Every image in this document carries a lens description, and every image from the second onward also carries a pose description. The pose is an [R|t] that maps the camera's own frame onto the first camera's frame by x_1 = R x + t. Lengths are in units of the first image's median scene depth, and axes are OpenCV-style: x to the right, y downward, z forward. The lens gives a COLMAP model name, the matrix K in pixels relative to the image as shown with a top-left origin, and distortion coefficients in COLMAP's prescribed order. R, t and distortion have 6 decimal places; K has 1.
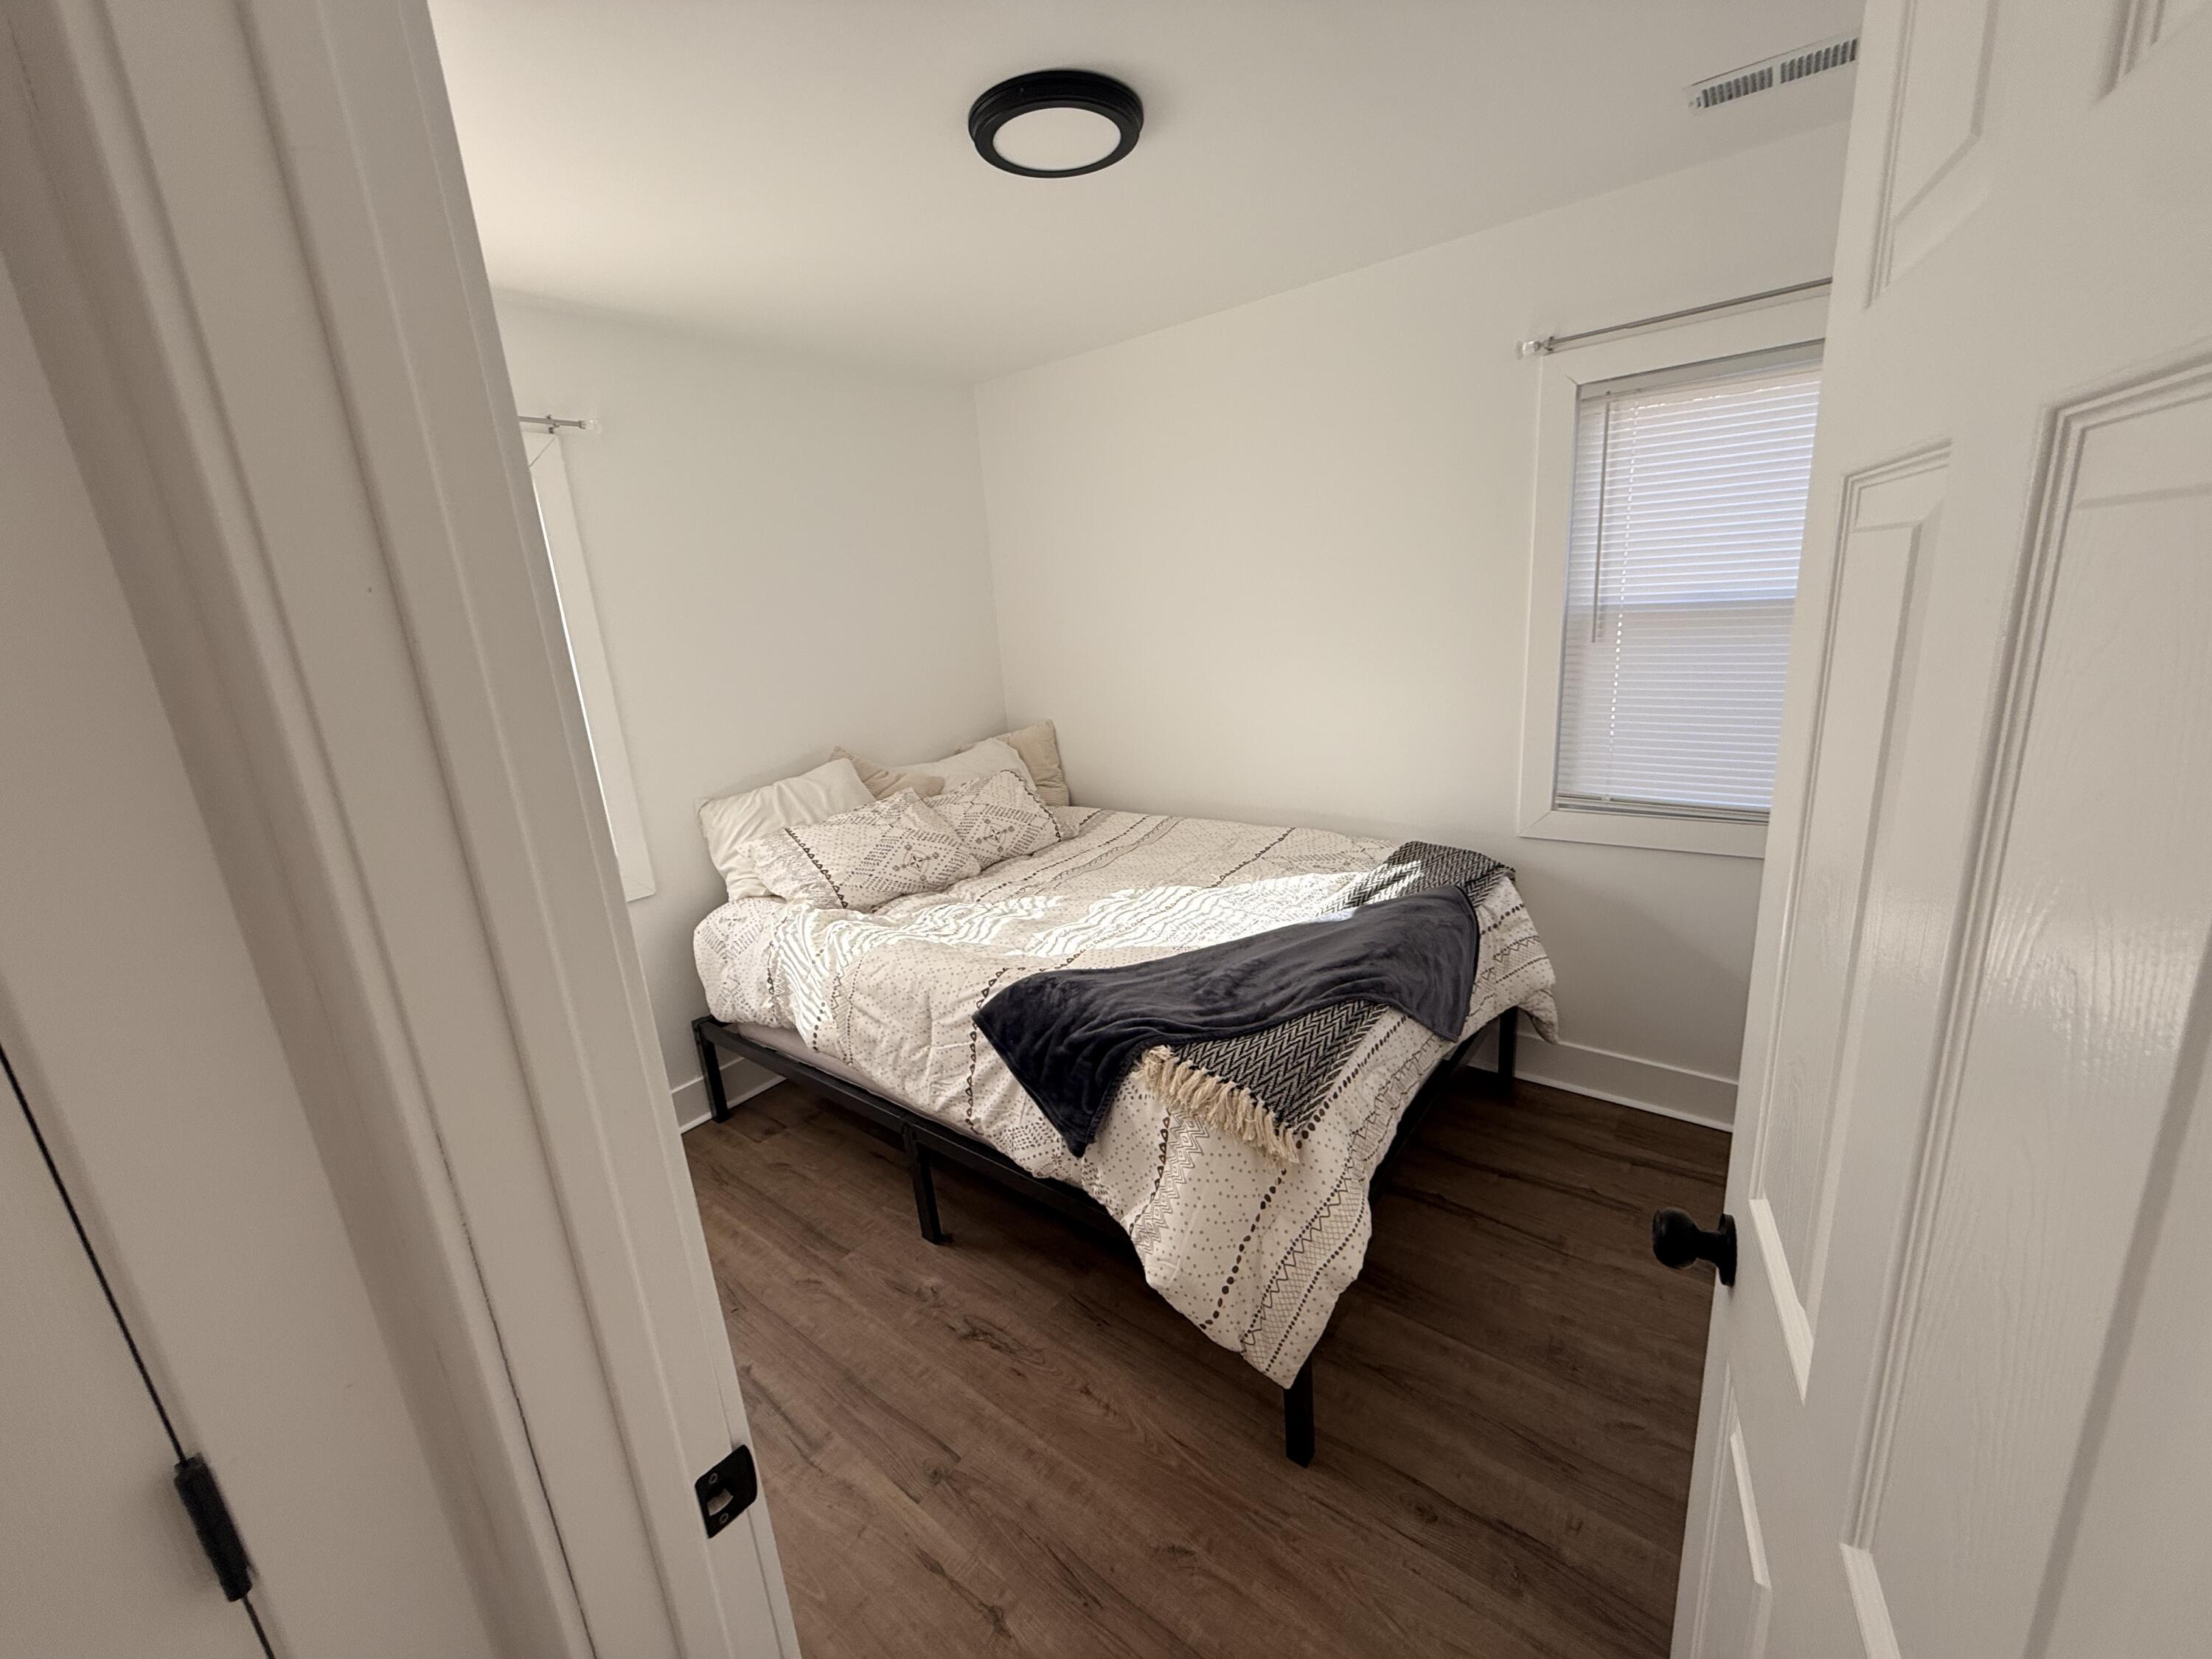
lens RADIAL K [[883.3, 0, 1104.1], [0, 883.3, 827.1], [0, 0, 1]] dist [0.001907, -0.000820]
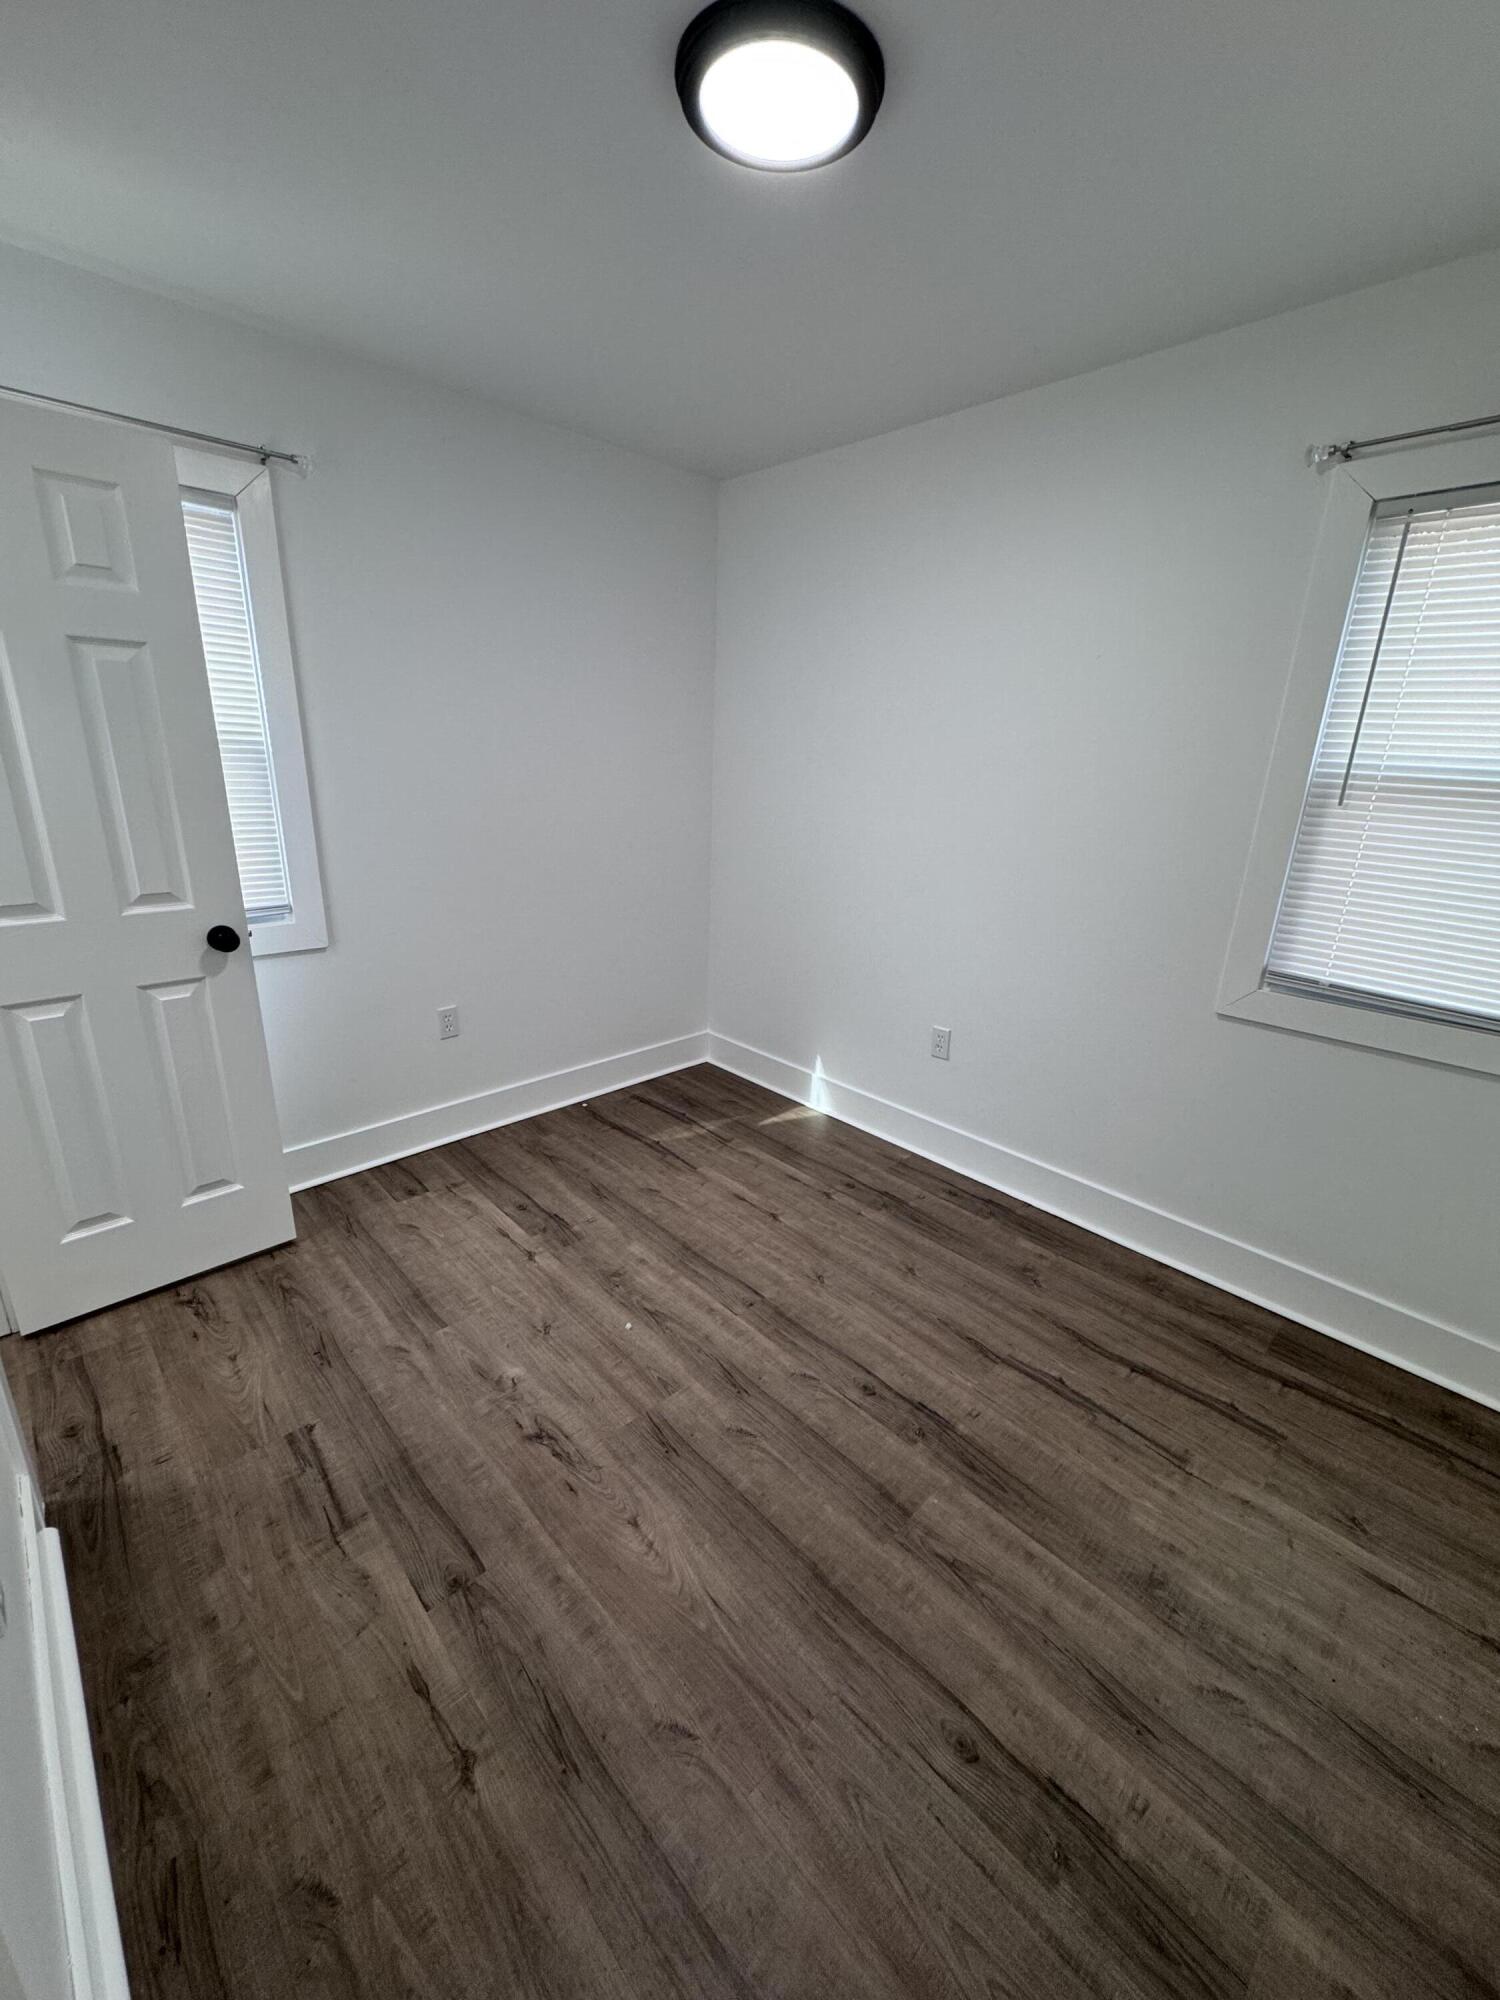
lens RADIAL K [[799.0, 0, 755.2], [0, 799.0, 1002.6], [0, 0, 1]] dist [-0.007521, 0.000746]
pose [[0.986368, 0.138880, -0.088262, 0.108592], [-0.133587, 0.989013, 0.063306, 0.023070], [0.096084, -0.050652, 0.994084, 0.208649]]
